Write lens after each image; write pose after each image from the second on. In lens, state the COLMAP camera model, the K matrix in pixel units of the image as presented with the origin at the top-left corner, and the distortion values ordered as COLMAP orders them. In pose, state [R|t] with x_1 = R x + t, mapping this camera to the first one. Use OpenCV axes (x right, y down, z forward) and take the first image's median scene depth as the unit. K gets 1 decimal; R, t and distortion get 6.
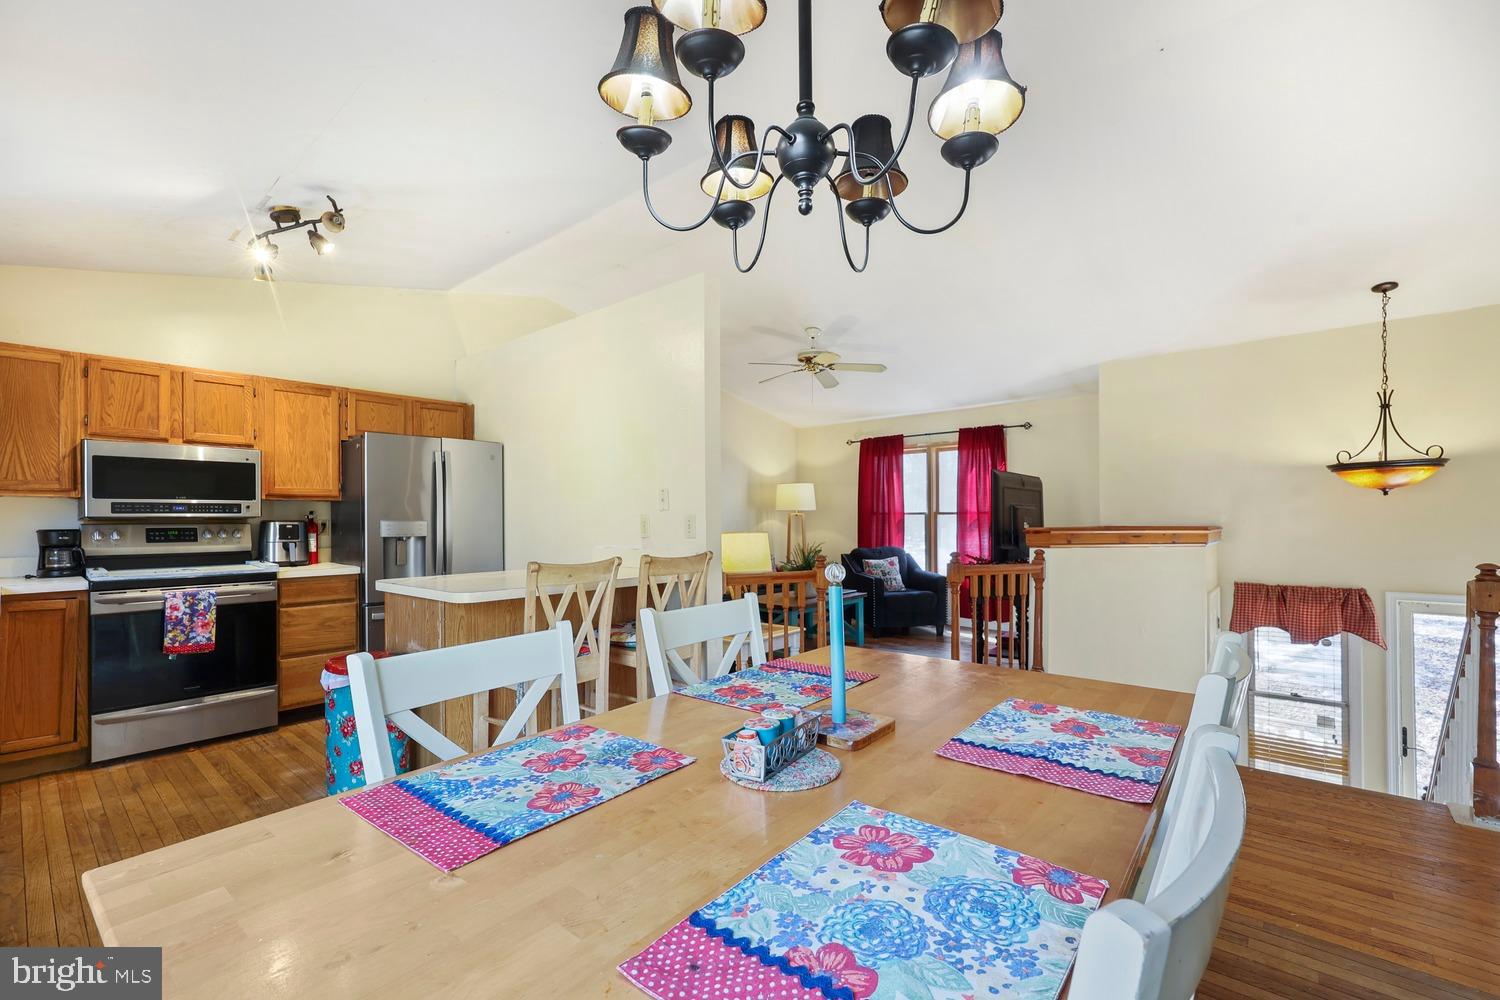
lens RADIAL K [[654.2, 0, 749.2], [0, 654.2, 521.4], [0, 0, 1]] dist [0.005076, 0.000229]
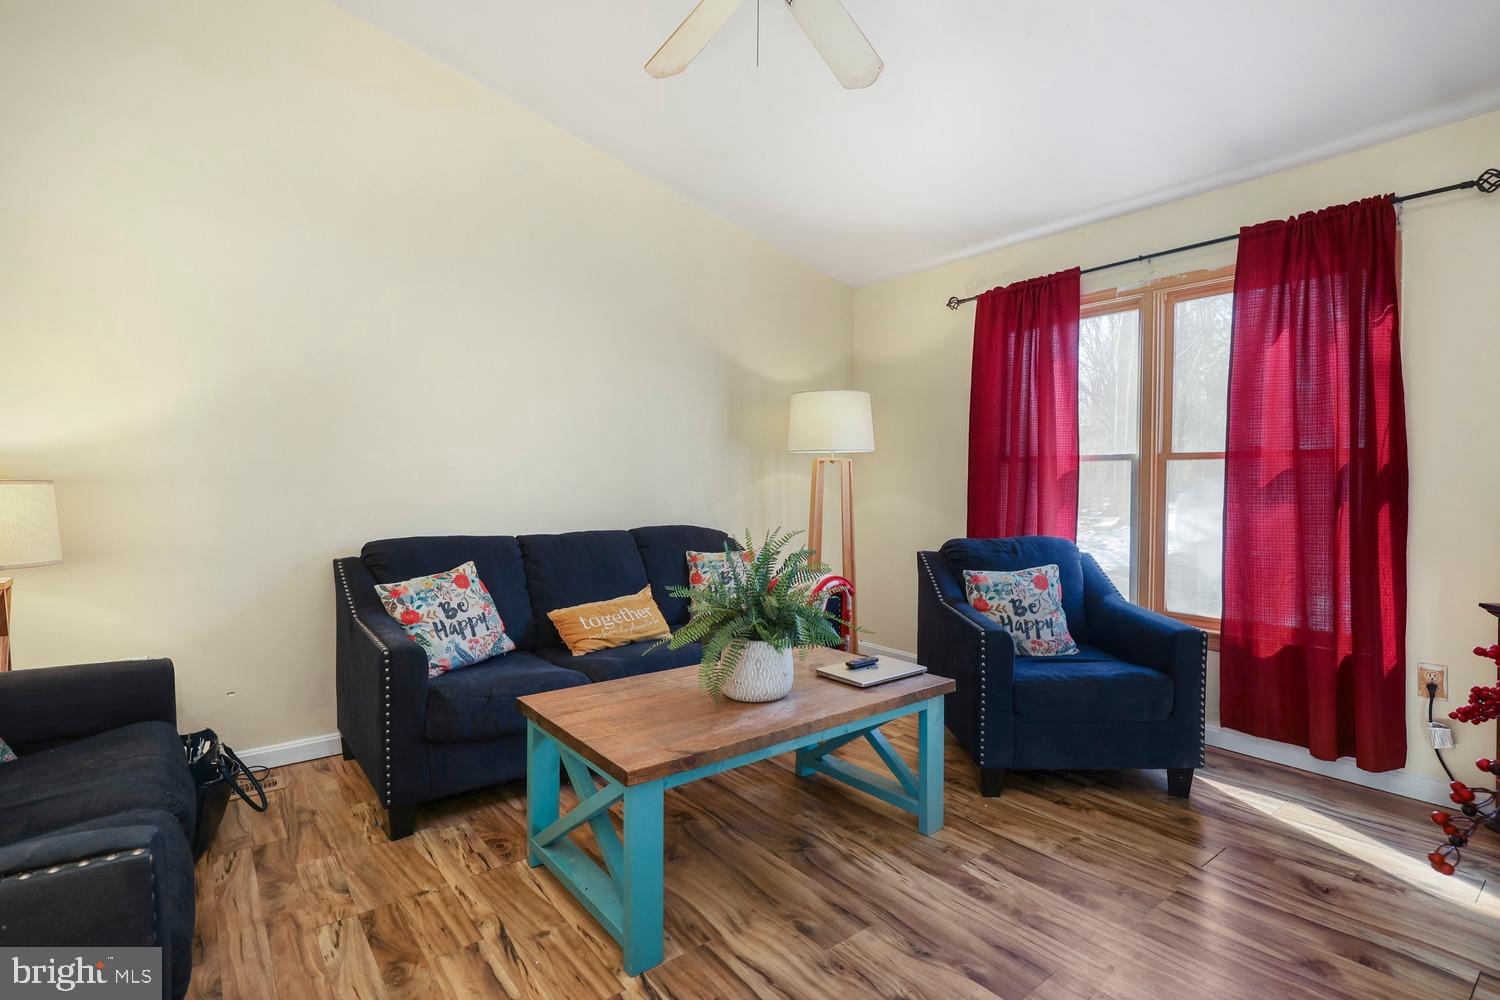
lens RADIAL K [[721.3, 0, 744.0], [0, 721.3, 502.7], [0, 0, 1]] dist [0.002371, -0.000937]
pose [[0.979391, 0.014383, -0.201461, 0.124664], [-0.009364, 0.999622, 0.025843, 0.006934], [0.201756, -0.023424, 0.979156, 0.520544]]
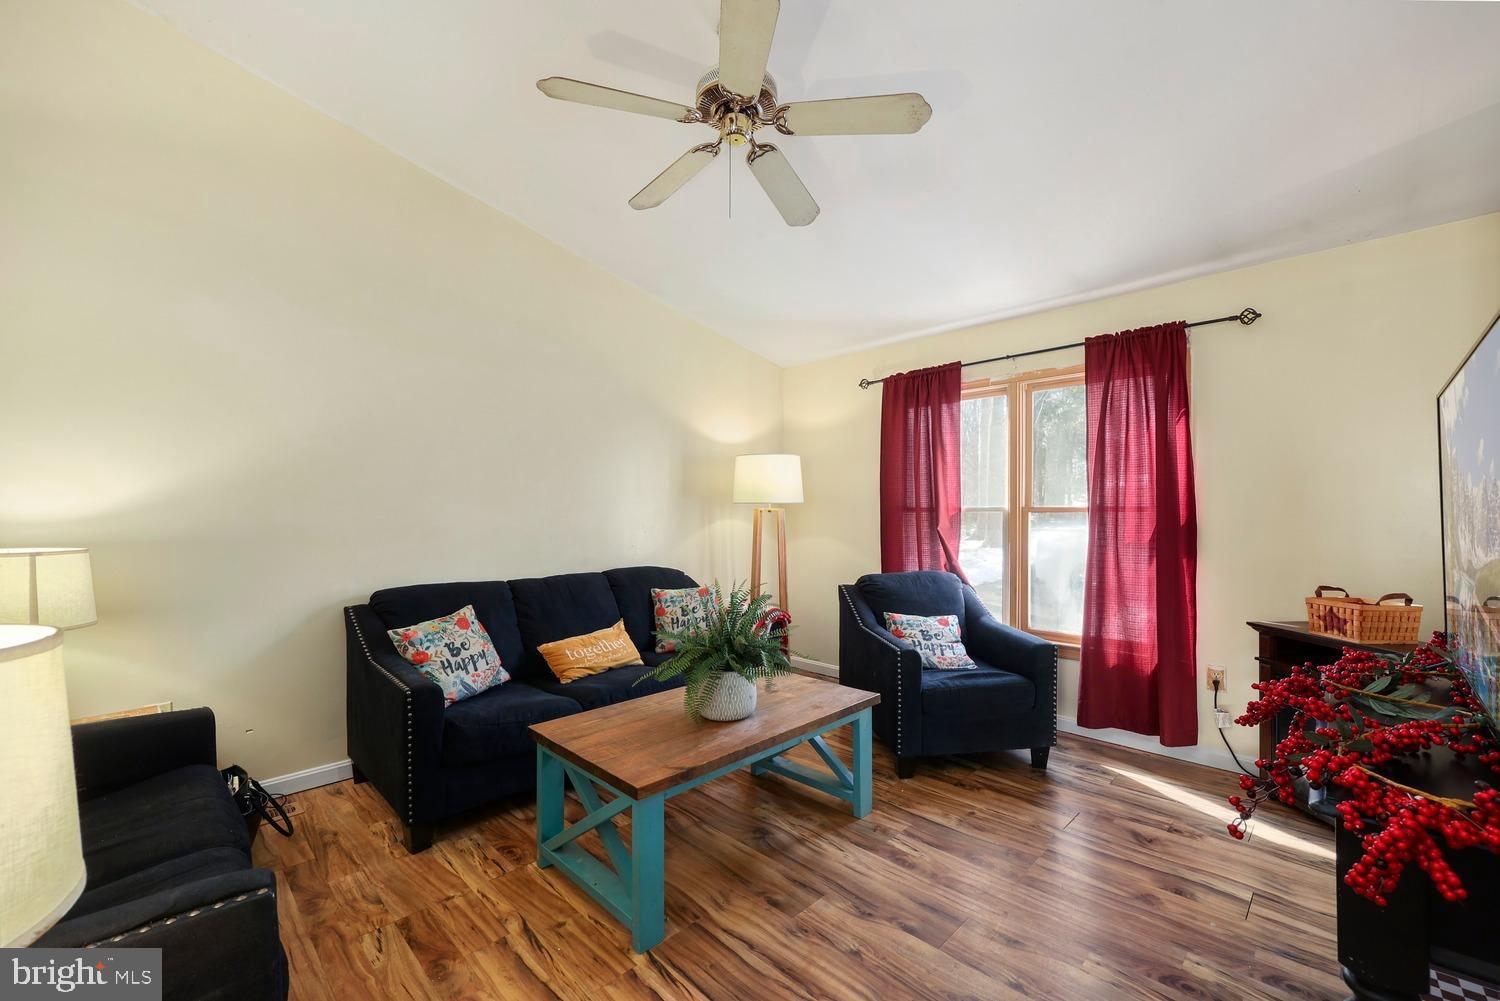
lens RADIAL K [[618.0, 0, 749.5], [0, 618.0, 521.6], [0, 0, 1]] dist [0.000014, 0.000018]
pose [[0.996818, 0.004139, -0.079599, 0.106546], [-0.002976, 0.999887, 0.014729, -0.009642], [0.079651, -0.014446, 0.996718, 0.498489]]
